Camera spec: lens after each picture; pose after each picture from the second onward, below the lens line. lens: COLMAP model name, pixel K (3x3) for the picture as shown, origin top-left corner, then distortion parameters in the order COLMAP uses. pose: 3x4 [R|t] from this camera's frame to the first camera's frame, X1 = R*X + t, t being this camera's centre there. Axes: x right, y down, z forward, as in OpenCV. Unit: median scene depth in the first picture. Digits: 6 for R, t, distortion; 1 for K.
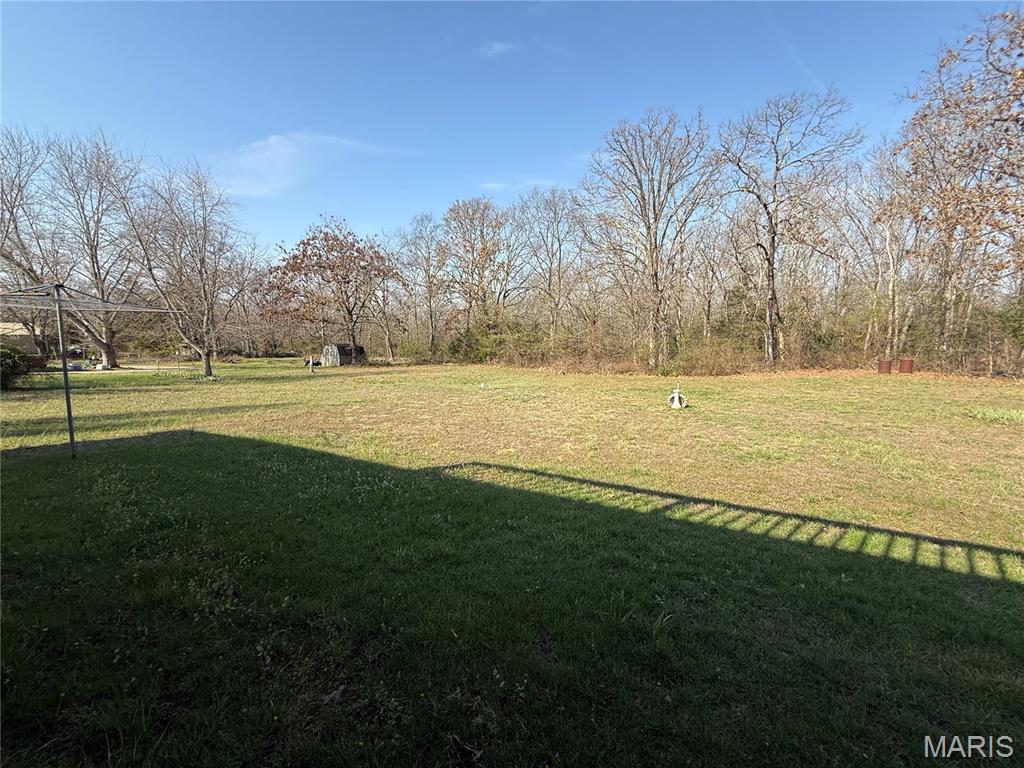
lens RADIAL K [[407.9, 0, 509.1], [0, 407.9, 383.9], [0, 0, 1]] dist [-0.000867, -0.000077]
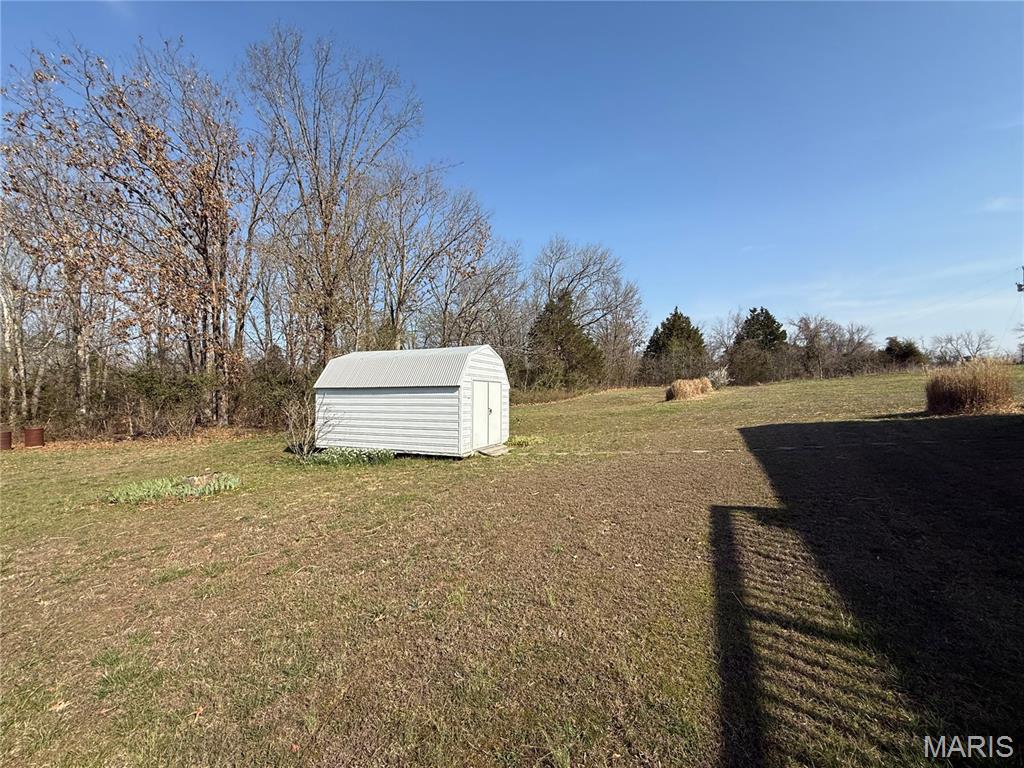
lens RADIAL K [[407.9, 0, 509.1], [0, 407.9, 383.9], [0, 0, 1]] dist [-0.000867, -0.000077]
pose [[-0.044031, 0.026123, 0.998689, 0.161278], [0.130339, 0.991264, -0.020183, -0.009899], [-0.990491, 0.129279, -0.047051, 0.132488]]
